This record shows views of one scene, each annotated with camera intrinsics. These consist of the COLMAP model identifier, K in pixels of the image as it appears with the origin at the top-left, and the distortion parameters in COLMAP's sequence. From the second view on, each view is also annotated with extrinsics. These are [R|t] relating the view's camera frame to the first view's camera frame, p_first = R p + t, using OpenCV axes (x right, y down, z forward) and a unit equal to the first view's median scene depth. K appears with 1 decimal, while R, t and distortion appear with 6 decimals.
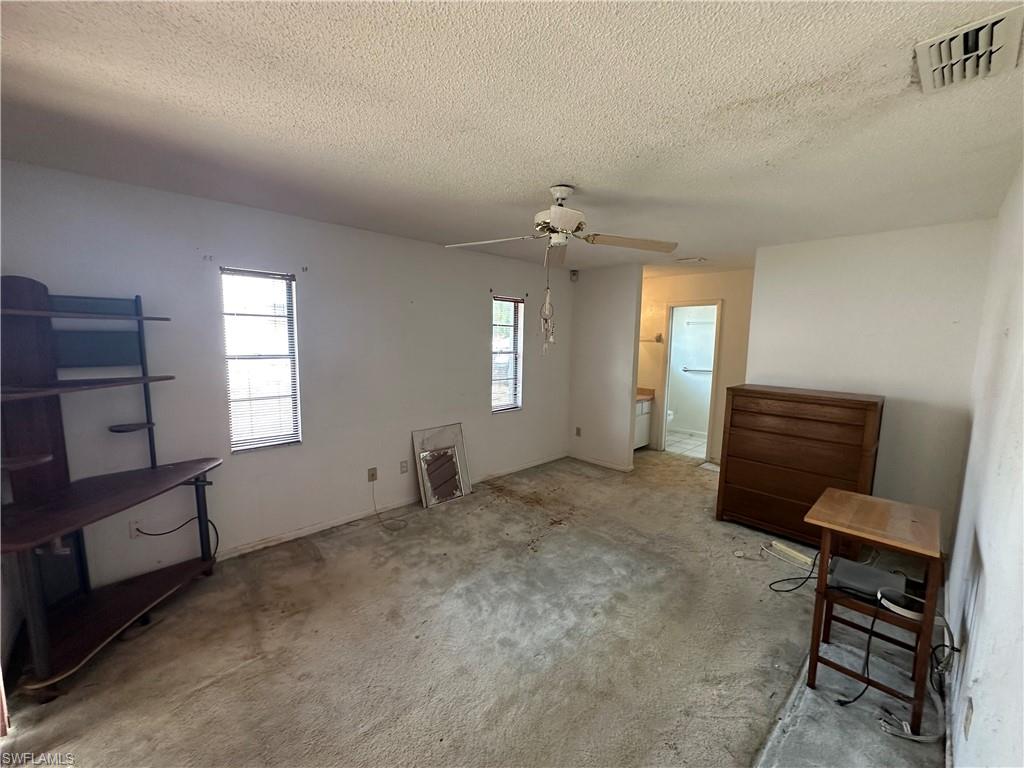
lens RADIAL K [[410.1, 0, 511.6], [0, 410.1, 386.0], [0, 0, 1]] dist [-0.006875, 0.001232]
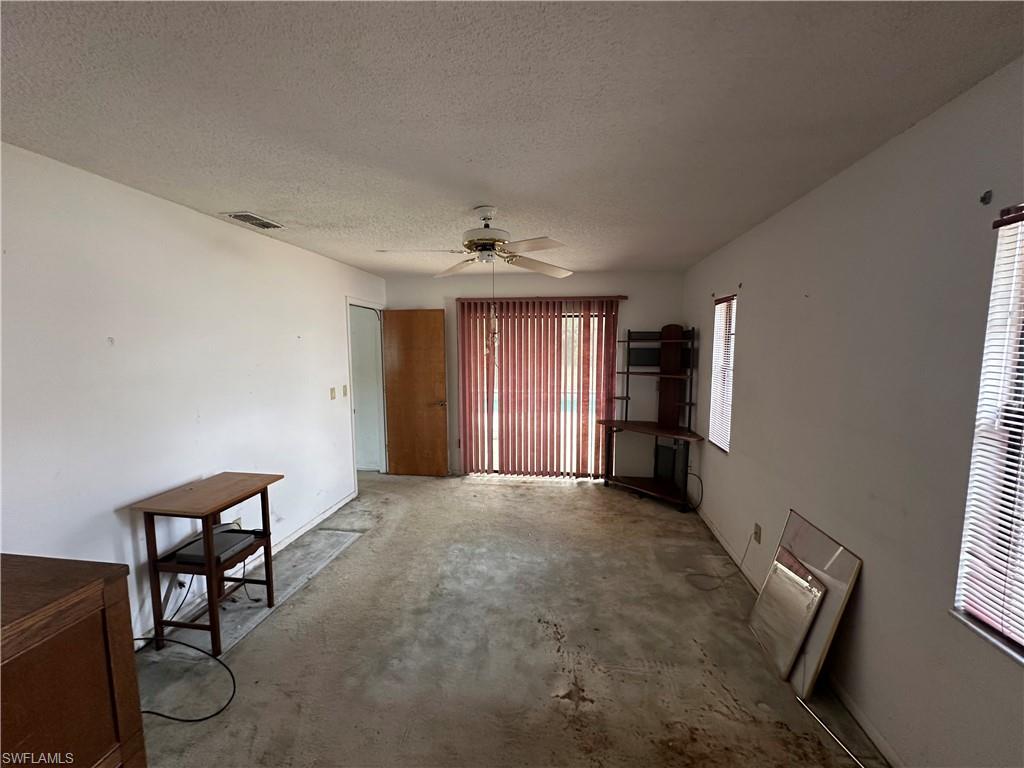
lens RADIAL K [[410.1, 0, 512.8], [0, 410.1, 383.9], [0, 0, 1]] dist [-0.006875, 0.001232]
pose [[-0.791186, 0.042257, -0.610114, 0.589293], [-0.085495, 0.980172, 0.178756, -0.192615], [0.605570, 0.193591, -0.771886, 1.572532]]
